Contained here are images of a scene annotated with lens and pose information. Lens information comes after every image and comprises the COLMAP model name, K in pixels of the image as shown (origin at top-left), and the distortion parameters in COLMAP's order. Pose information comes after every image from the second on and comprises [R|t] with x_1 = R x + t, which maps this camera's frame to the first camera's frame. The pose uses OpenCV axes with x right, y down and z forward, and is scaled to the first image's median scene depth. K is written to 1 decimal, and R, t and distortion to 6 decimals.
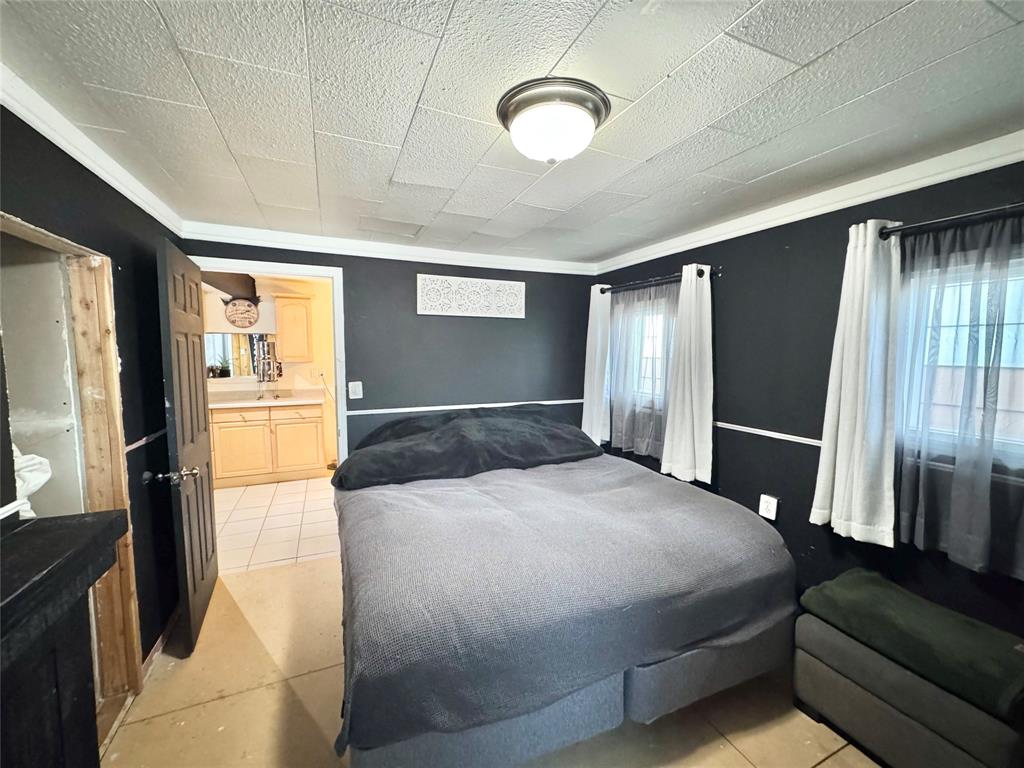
lens RADIAL K [[402.8, 0, 512.8], [0, 402.8, 383.5], [0, 0, 1]] dist [-0.004039, 0.000600]
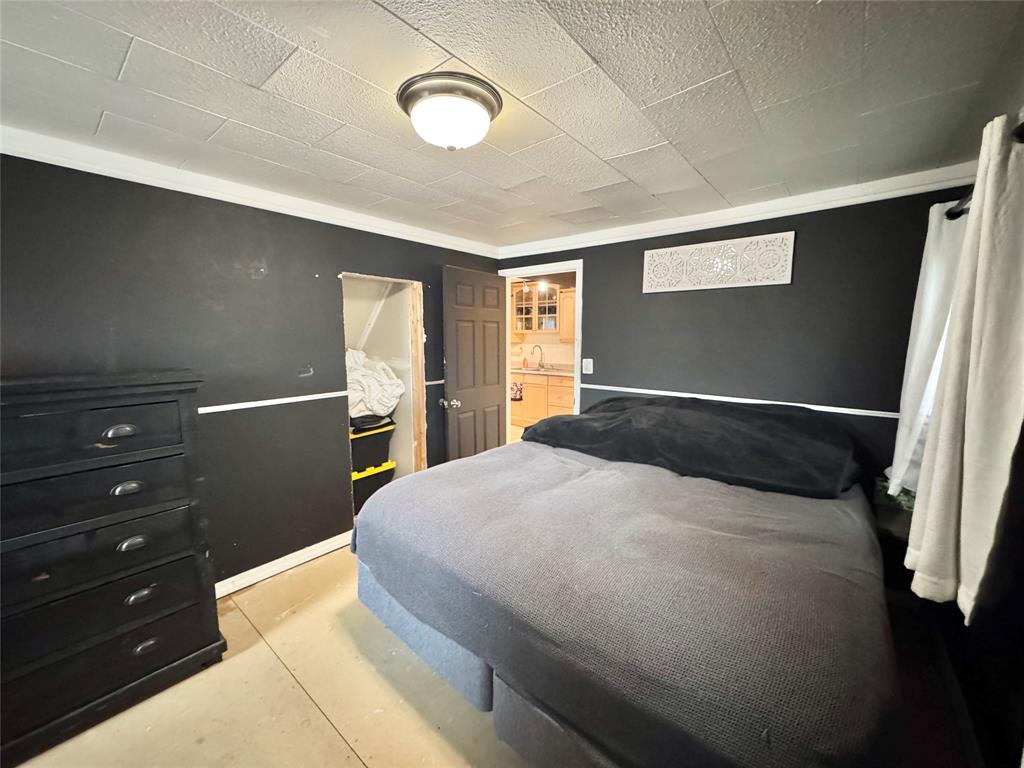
lens RADIAL K [[402.8, 0, 515.6], [0, 402.8, 387.4], [0, 0, 1]] dist [-0.004039, 0.000600]
pose [[0.446739, 0.108720, -0.888034, 0.577958], [-0.075072, 0.993644, 0.083884, -0.004988], [0.891509, 0.029192, 0.452062, 0.331366]]
